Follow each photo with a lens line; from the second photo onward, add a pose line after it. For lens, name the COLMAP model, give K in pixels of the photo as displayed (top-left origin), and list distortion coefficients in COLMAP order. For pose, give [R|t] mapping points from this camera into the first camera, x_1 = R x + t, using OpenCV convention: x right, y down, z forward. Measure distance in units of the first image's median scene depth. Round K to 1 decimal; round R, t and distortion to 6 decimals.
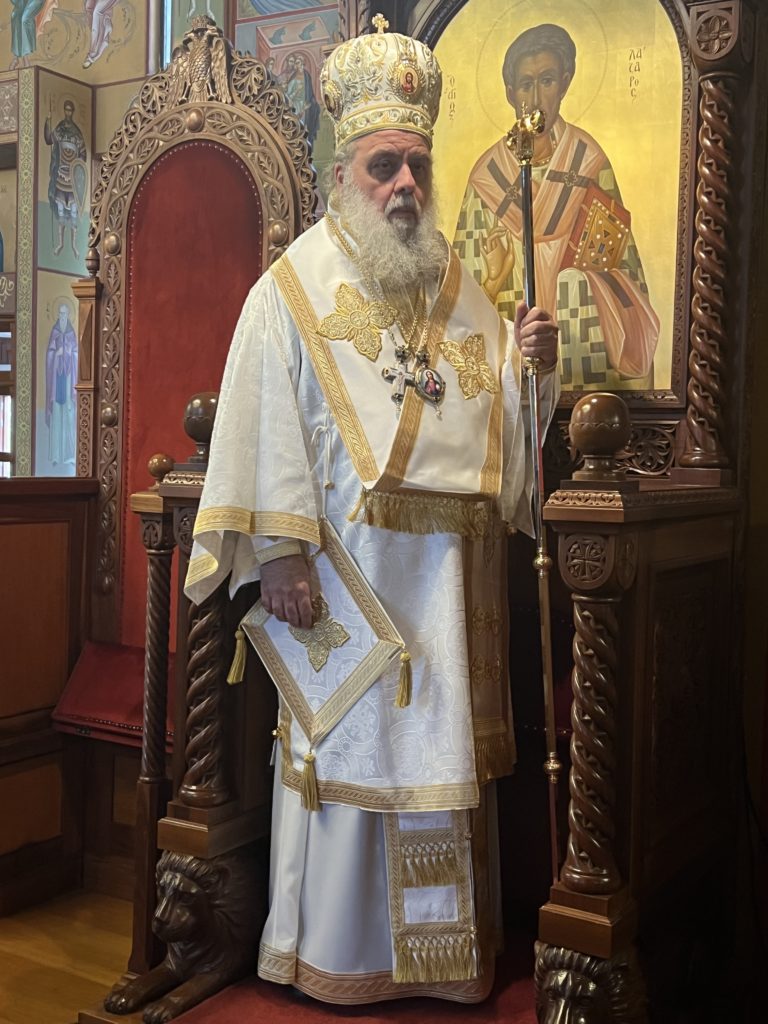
lens RADIAL K [[1257.6, 0, 389.4], [0, 1257.6, 515.4], [0, 0, 1]] dist [0.049680, 0.000000]
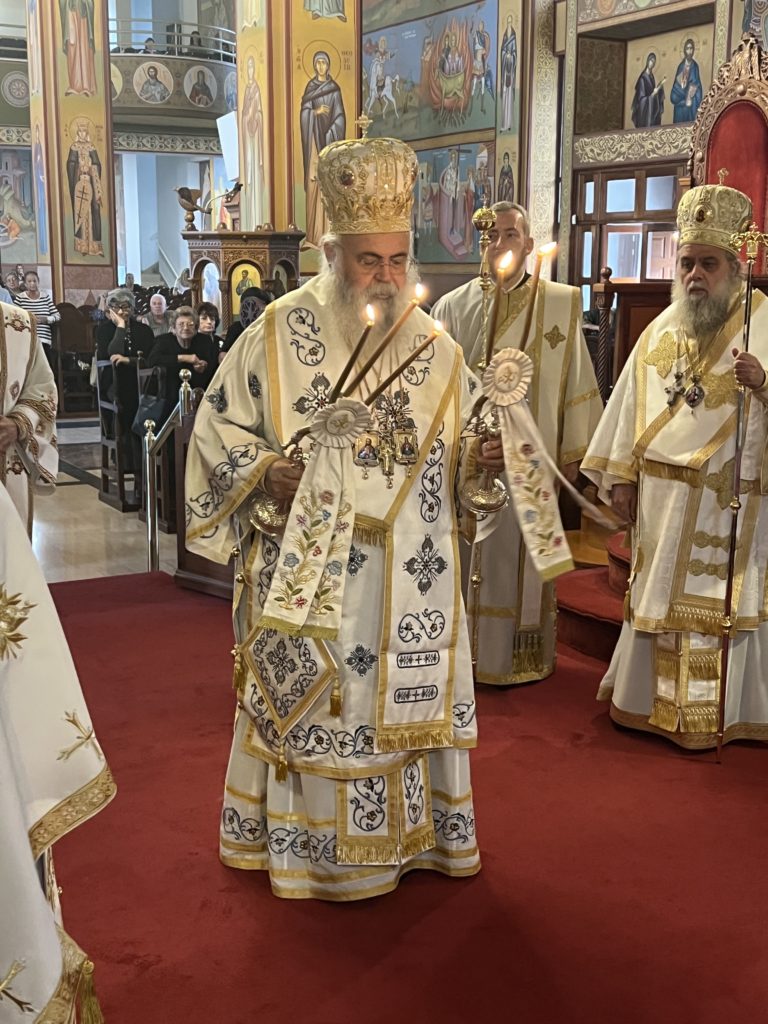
lens RADIAL K [[1375.7, 0, 406.3], [0, 1375.7, 535.2], [0, 0, 1]] dist [0.039106, 0.000000]
pose [[0.867932, 0.072940, -0.491298, 0.455482], [-0.009444, 0.991403, 0.130503, 0.079579], [0.496594, -0.108628, 0.861159, -1.055902]]
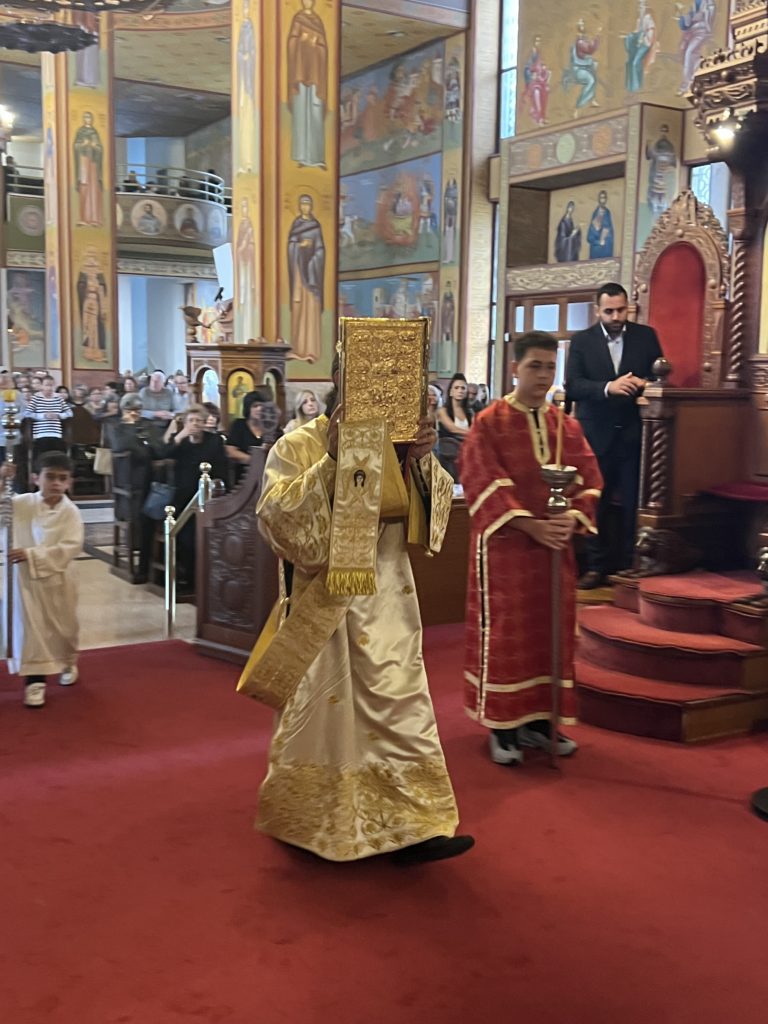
lens RADIAL K [[1167.8, 0, 408.4], [0, 1167.8, 540.1], [0, 0, 1]] dist [0.031633, 0.000000]
pose [[0.891613, 0.052381, -0.449758, 0.364584], [-0.018875, 0.996723, 0.078663, 0.074237], [0.452405, -0.061648, 0.889680, -1.060362]]
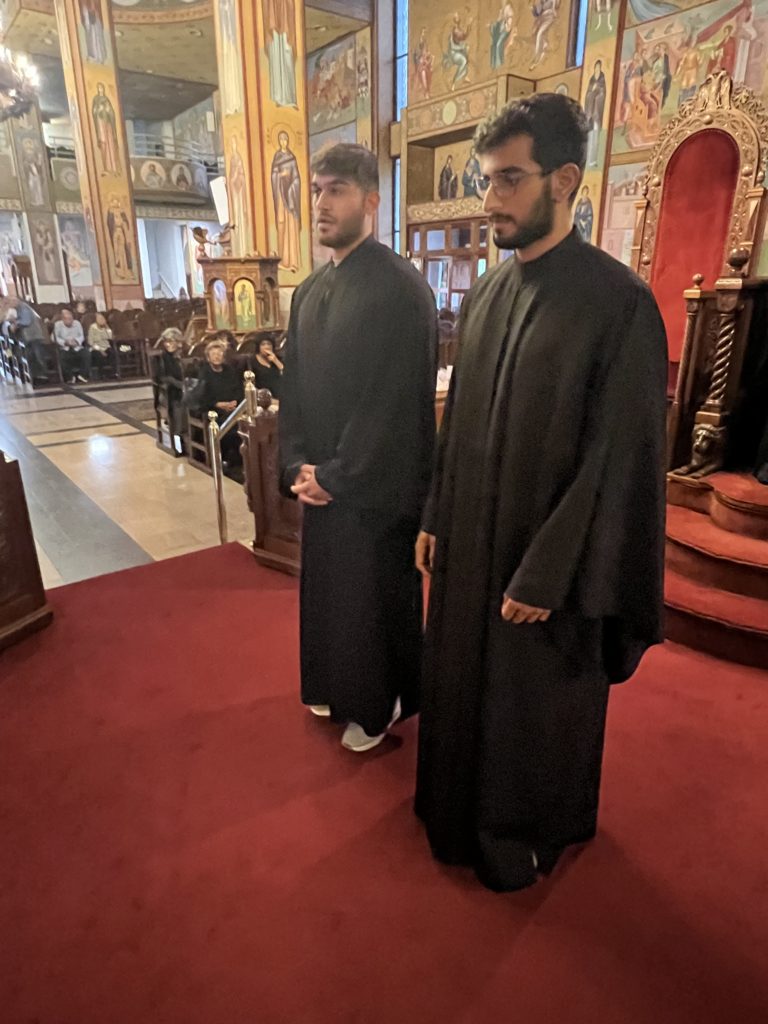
lens RADIAL K [[646.7, 0, 381.7], [0, 646.7, 513.4], [0, 0, 1]] dist [-0.008025, 0.005094]
pose [[0.930739, 0.090327, -0.354352, -0.215597], [0.011576, 0.961250, 0.275435, 0.039726], [0.365500, -0.260461, 0.893627, -0.409866]]
